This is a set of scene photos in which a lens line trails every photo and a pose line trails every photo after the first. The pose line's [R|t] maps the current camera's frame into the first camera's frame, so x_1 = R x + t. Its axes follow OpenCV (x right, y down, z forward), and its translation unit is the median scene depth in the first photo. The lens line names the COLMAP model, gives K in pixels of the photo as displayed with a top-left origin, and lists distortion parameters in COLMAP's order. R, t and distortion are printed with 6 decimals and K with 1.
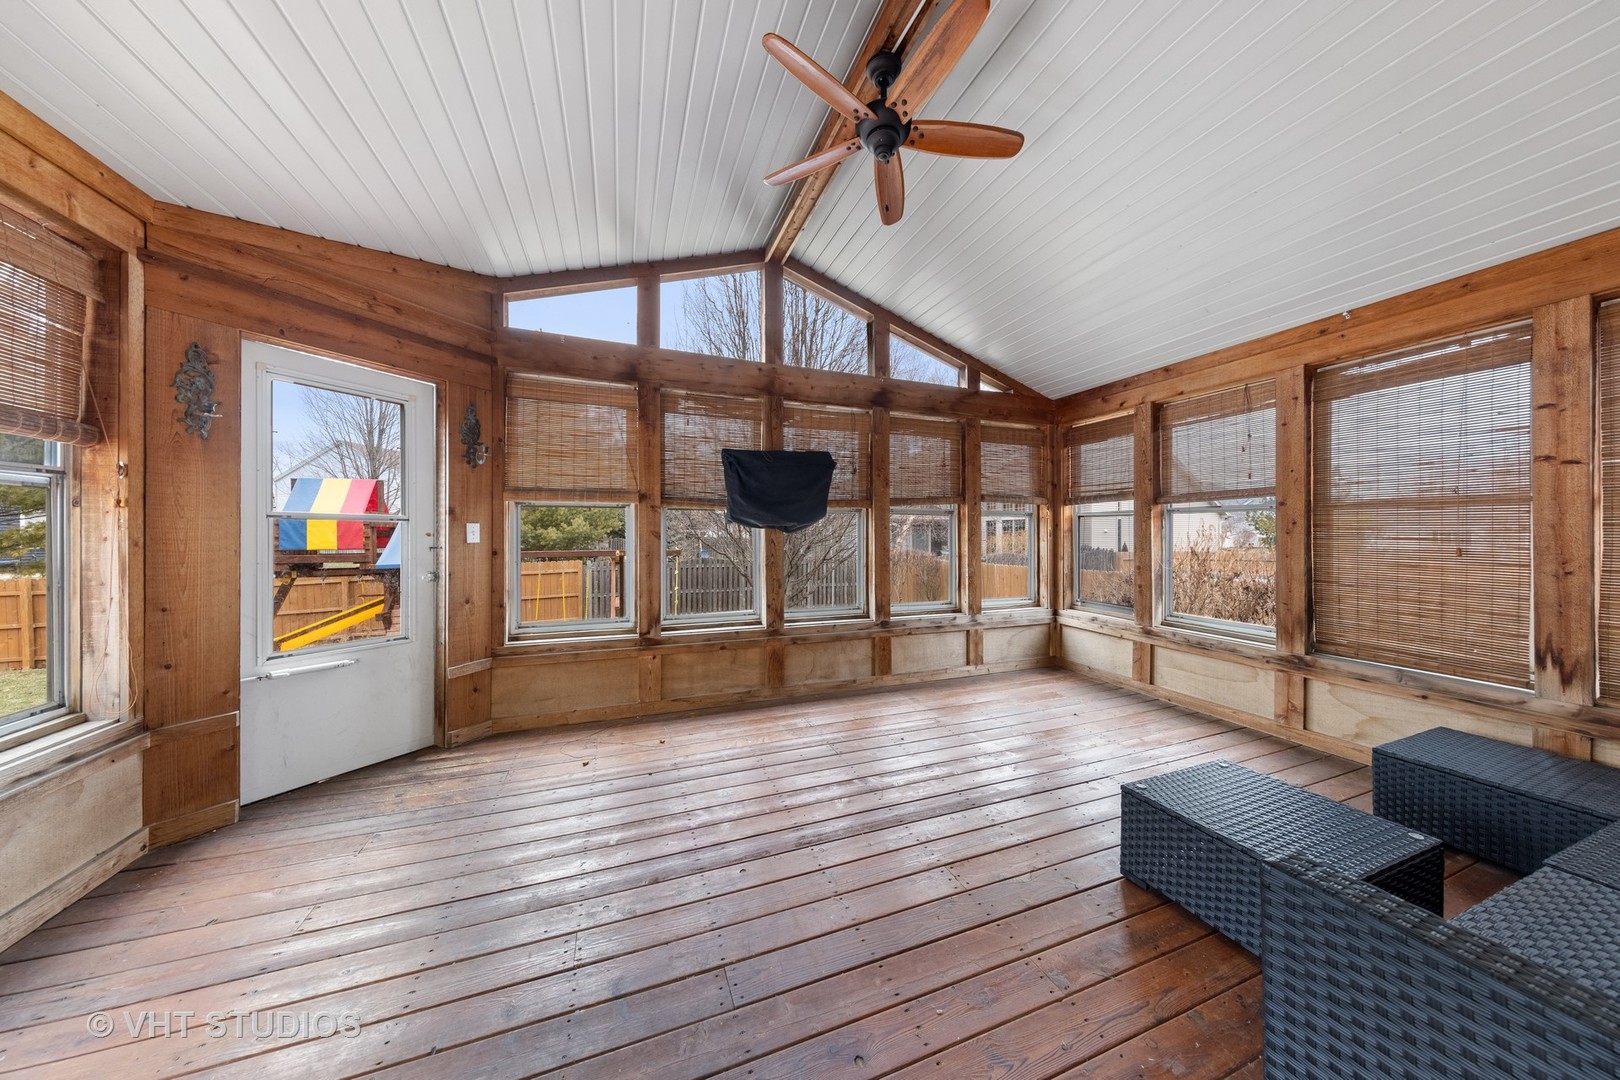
lens RADIAL K [[508.7, 0, 814.4], [0, 508.7, 536.1], [0, 0, 1]] dist [0.000018, 0.000000]
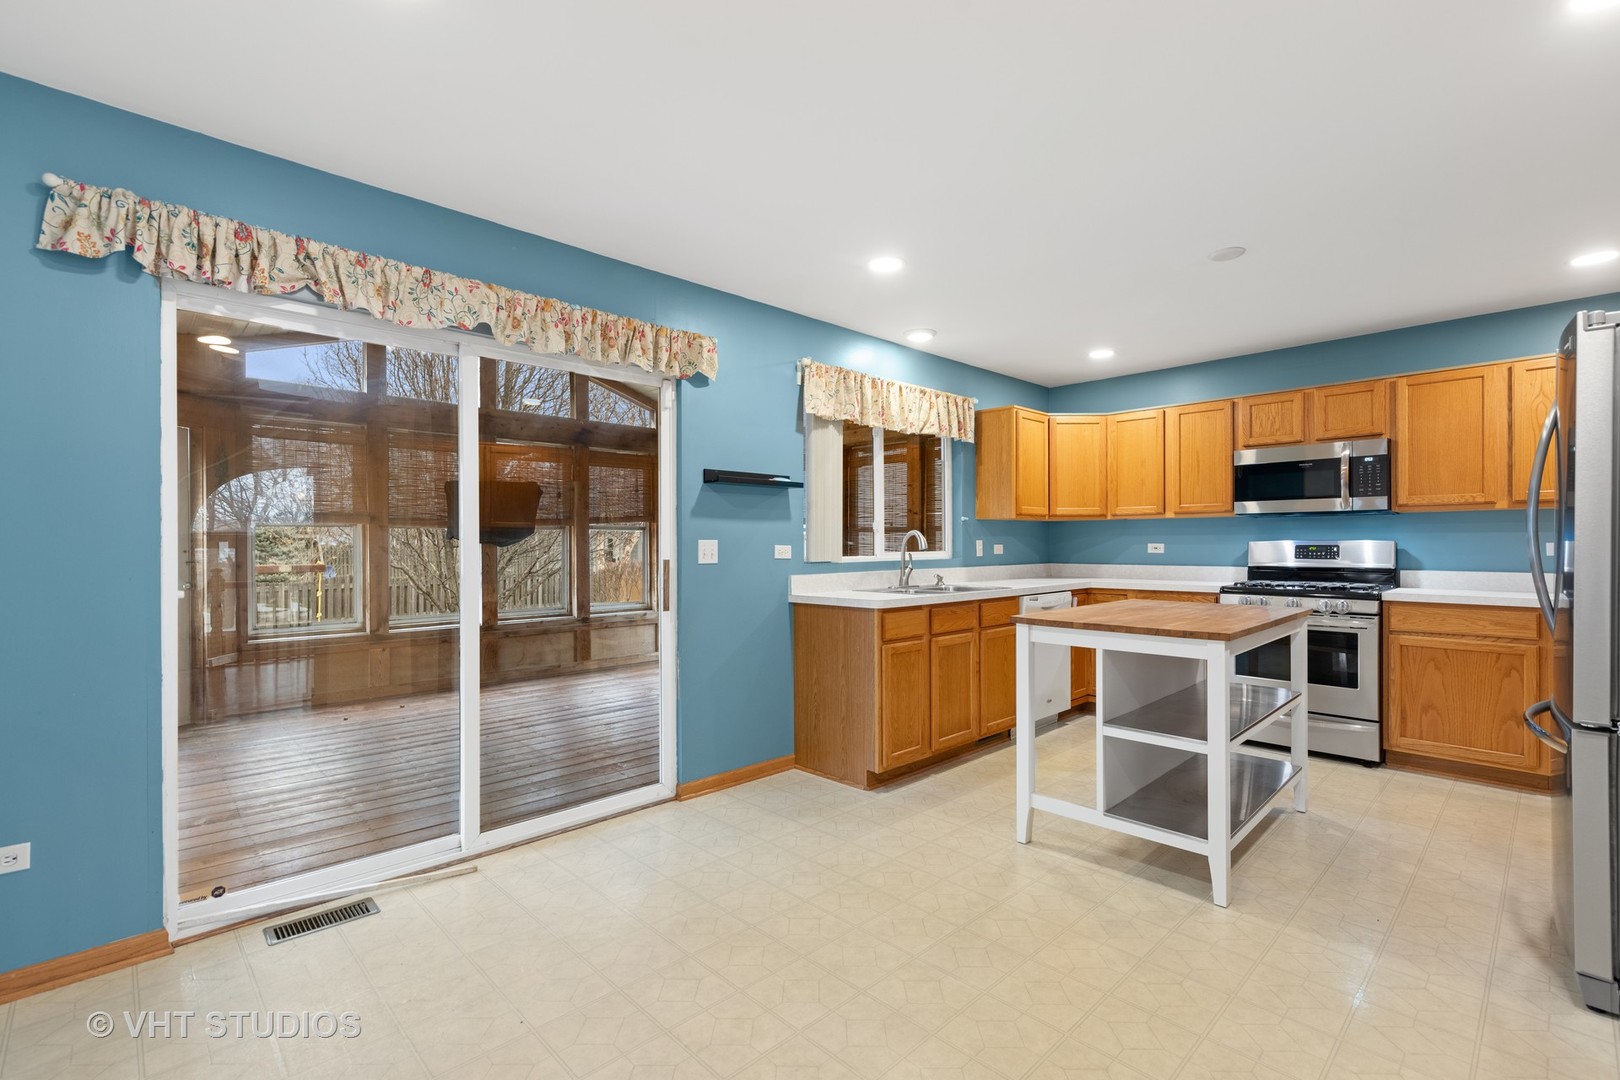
lens RADIAL K [[714.7, 0, 818.9], [0, 714.7, 542.0], [0, 0, 1]] dist [0.004883, 0.000444]
pose [[0.915378, -0.003185, 0.402583, -0.041860], [0.004568, 0.999986, -0.002477, -0.009905], [-0.402570, 0.004106, 0.915380, -0.837770]]
